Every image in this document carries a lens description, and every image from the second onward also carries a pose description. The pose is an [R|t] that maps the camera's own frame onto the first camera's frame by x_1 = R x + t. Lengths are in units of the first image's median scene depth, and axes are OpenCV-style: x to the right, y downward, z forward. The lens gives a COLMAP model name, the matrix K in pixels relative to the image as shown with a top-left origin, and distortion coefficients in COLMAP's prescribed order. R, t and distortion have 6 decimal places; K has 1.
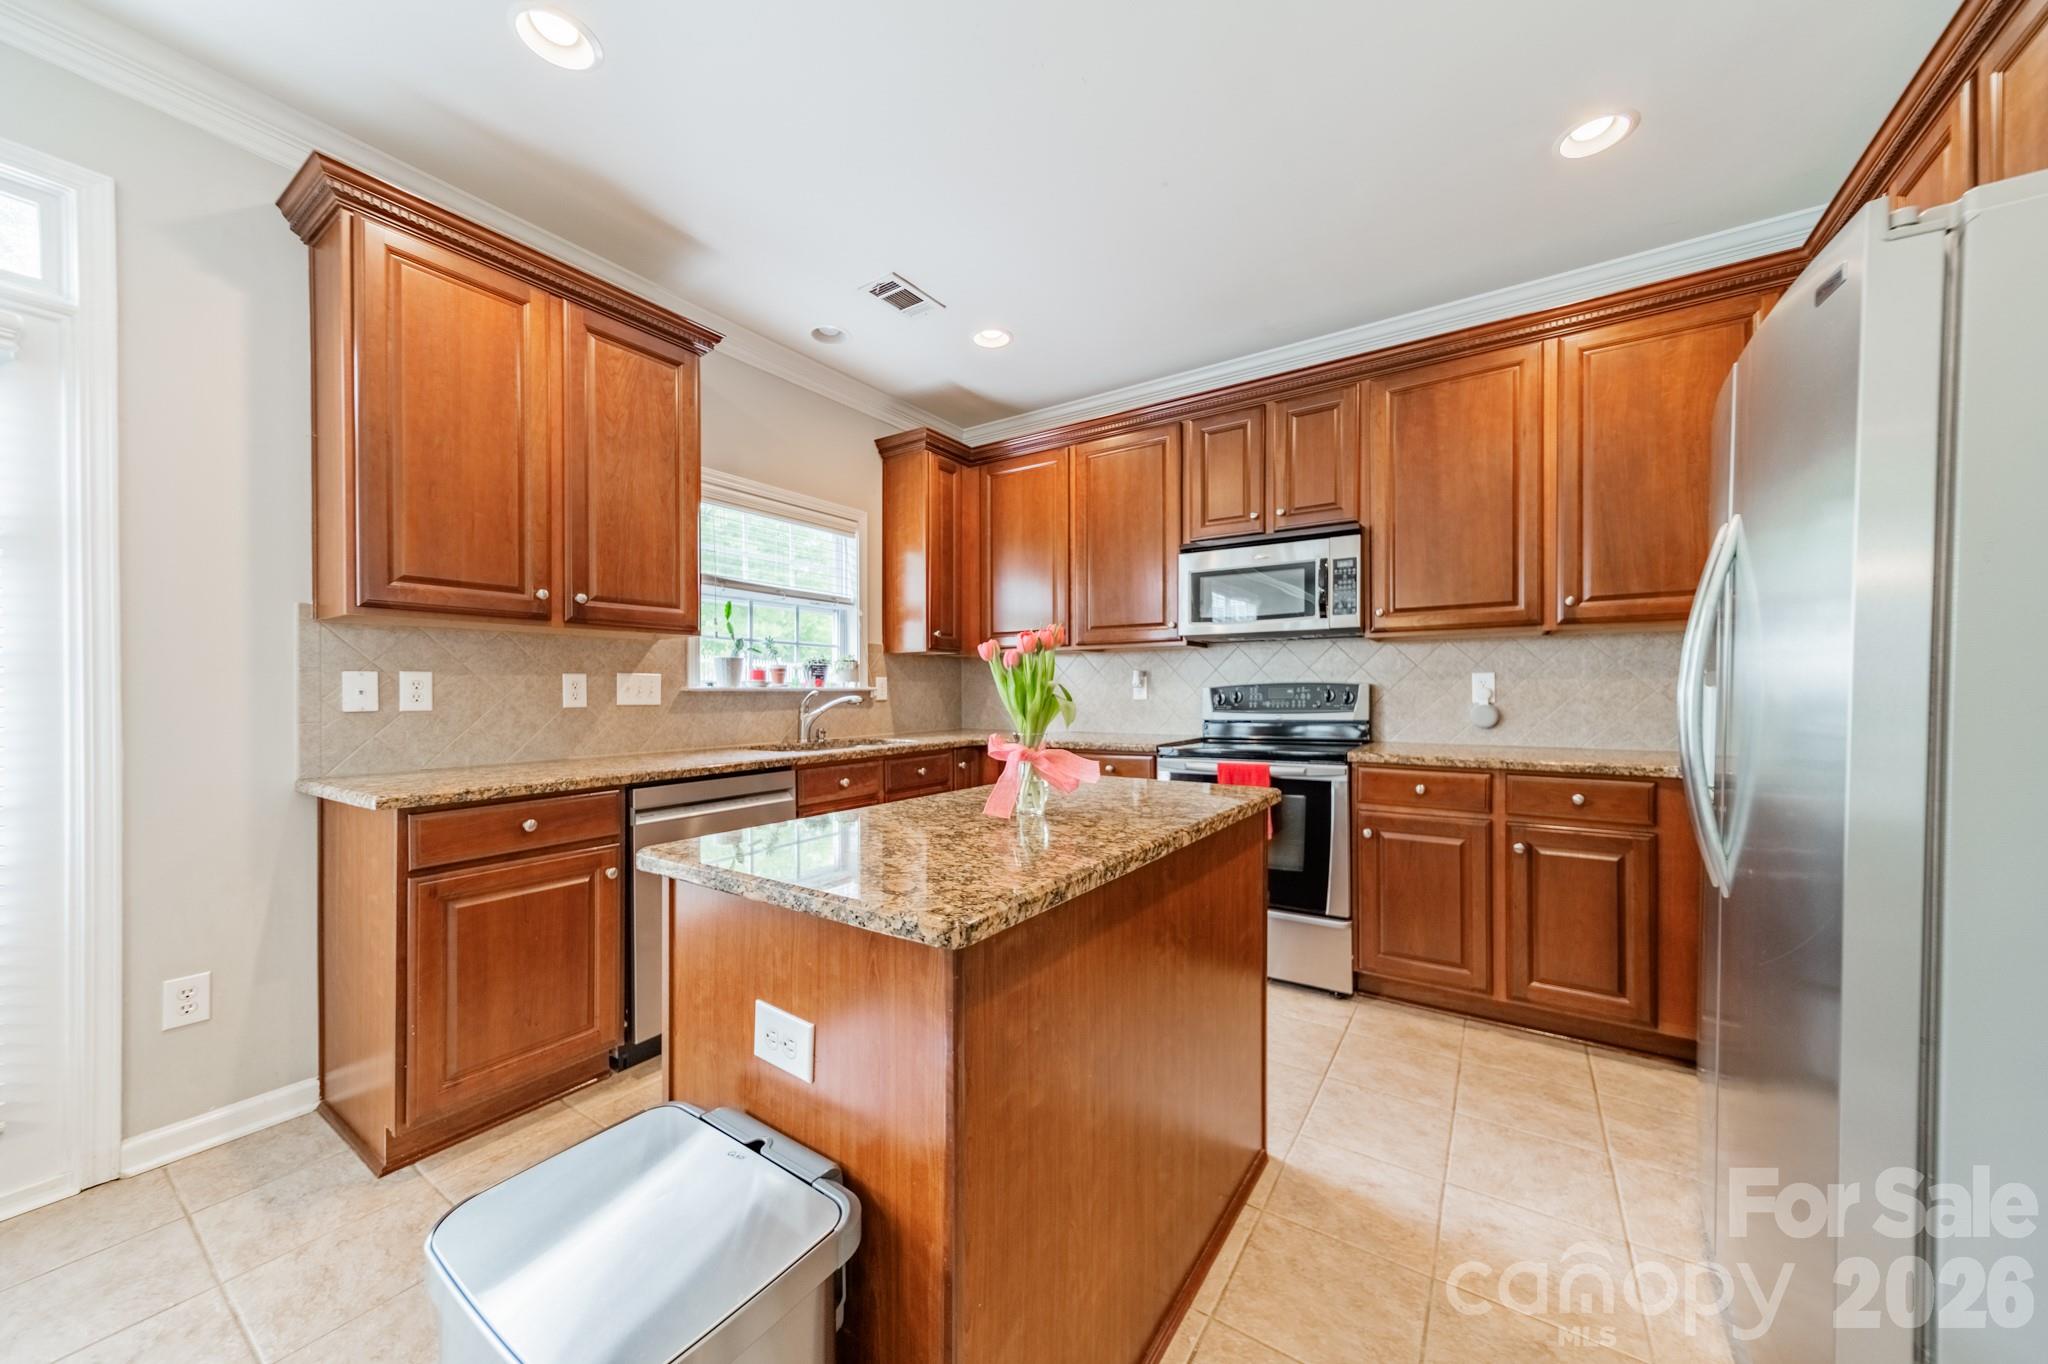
lens RADIAL K [[728.2, 0, 1025.0], [0, 728.2, 693.1], [0, 0, 1]] dist [0.008220, -0.000134]
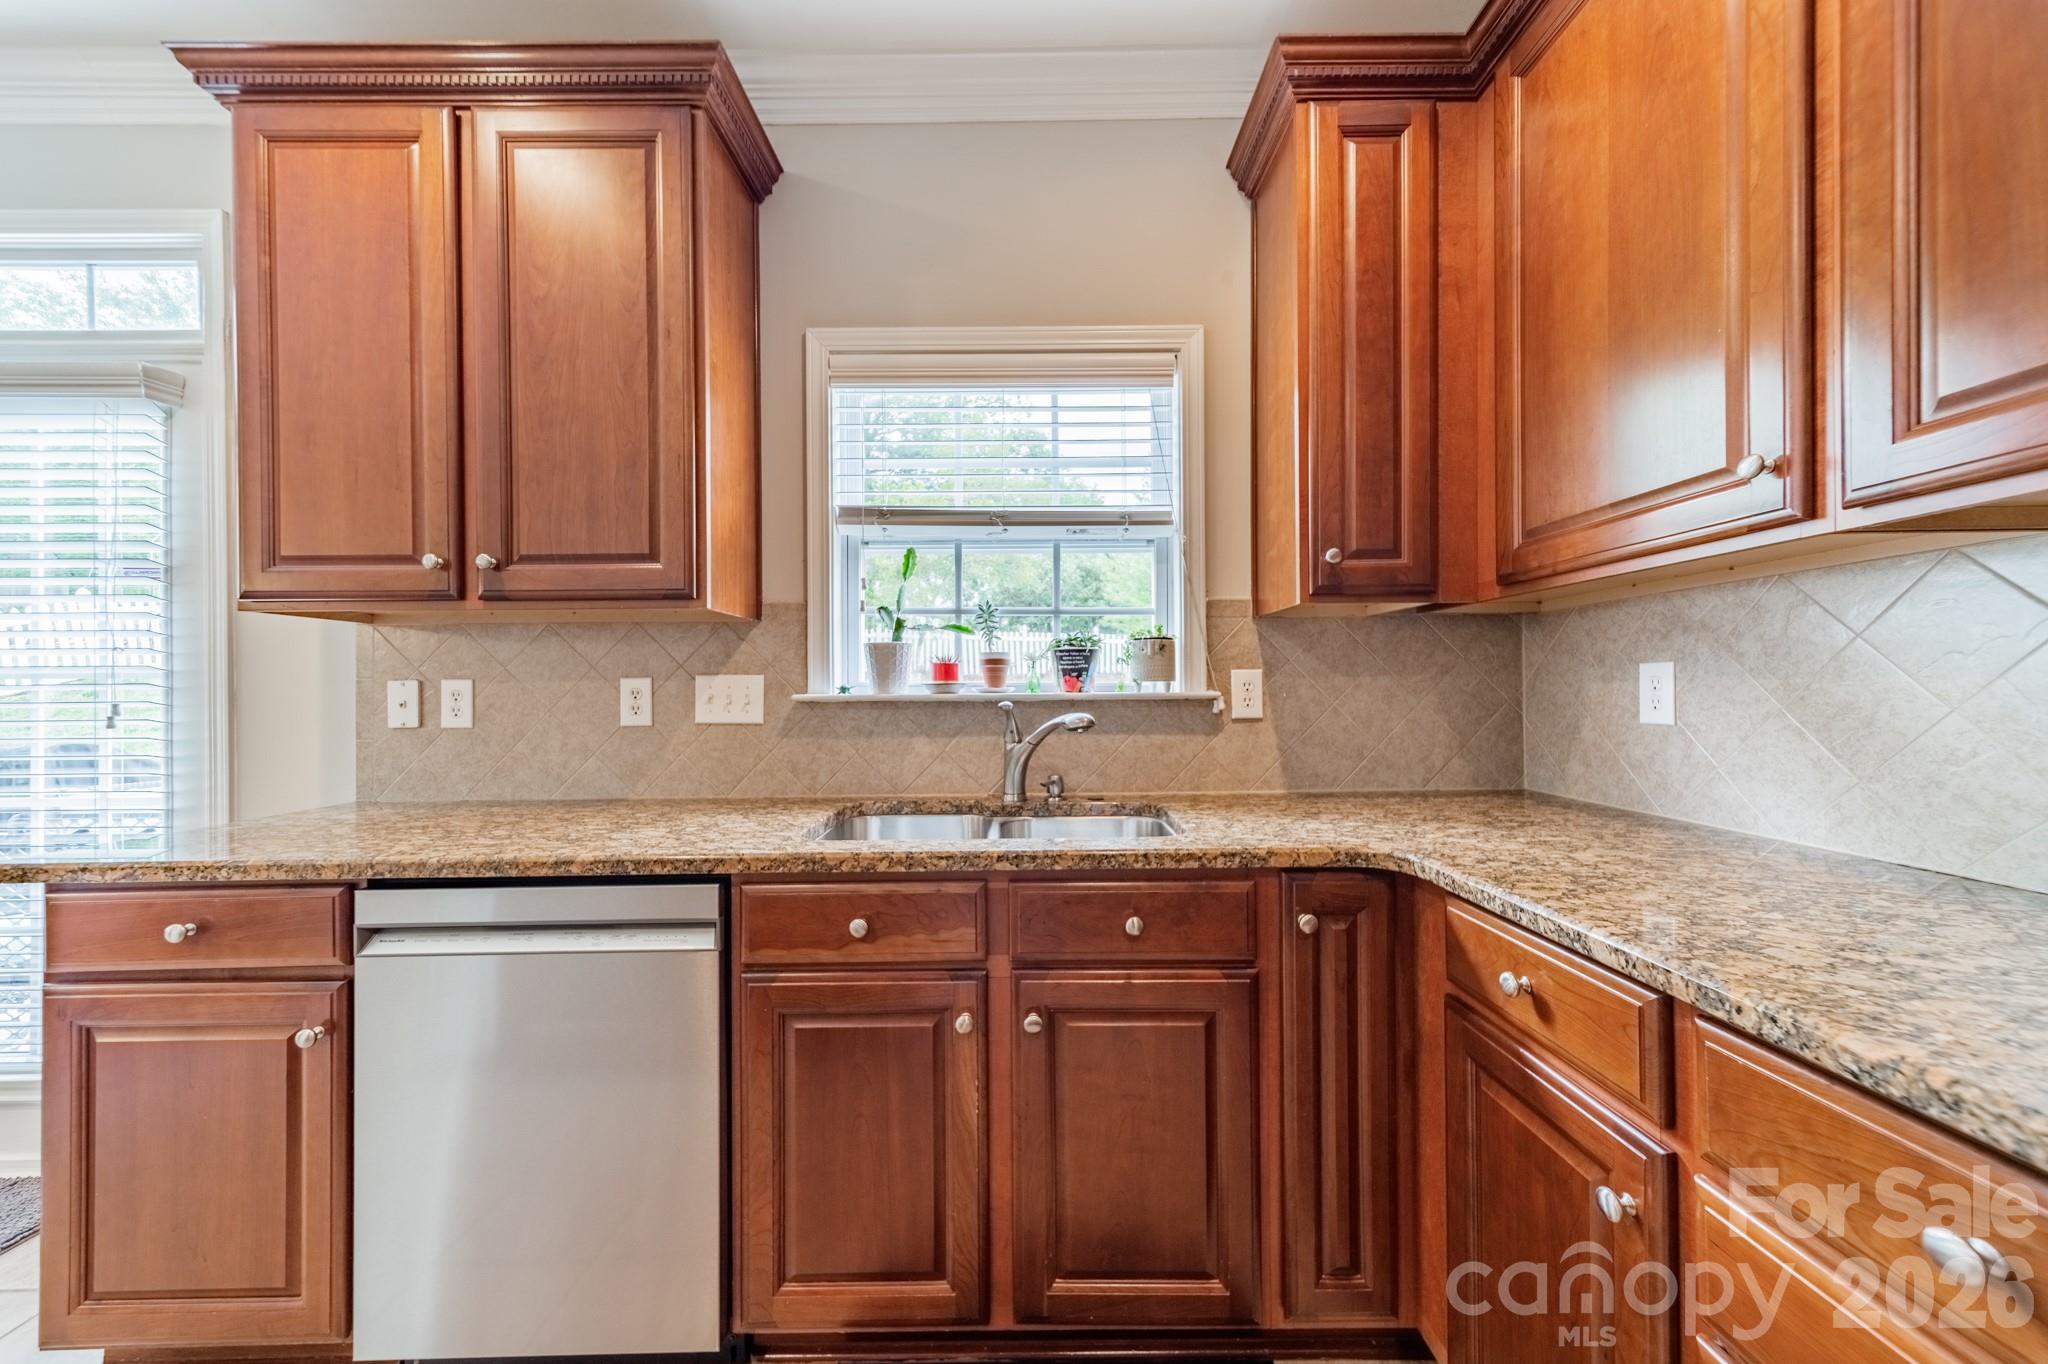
lens RADIAL K [[720.0, 0, 1029.4], [0, 720.0, 688.4], [0, 0, 1]] dist [0.008507, -0.000561]
pose [[0.553529, -0.000354, -0.832830, 0.152370], [0.003182, 0.999994, 0.001690, -0.015029], [0.832824, -0.003586, 0.553527, 0.867014]]
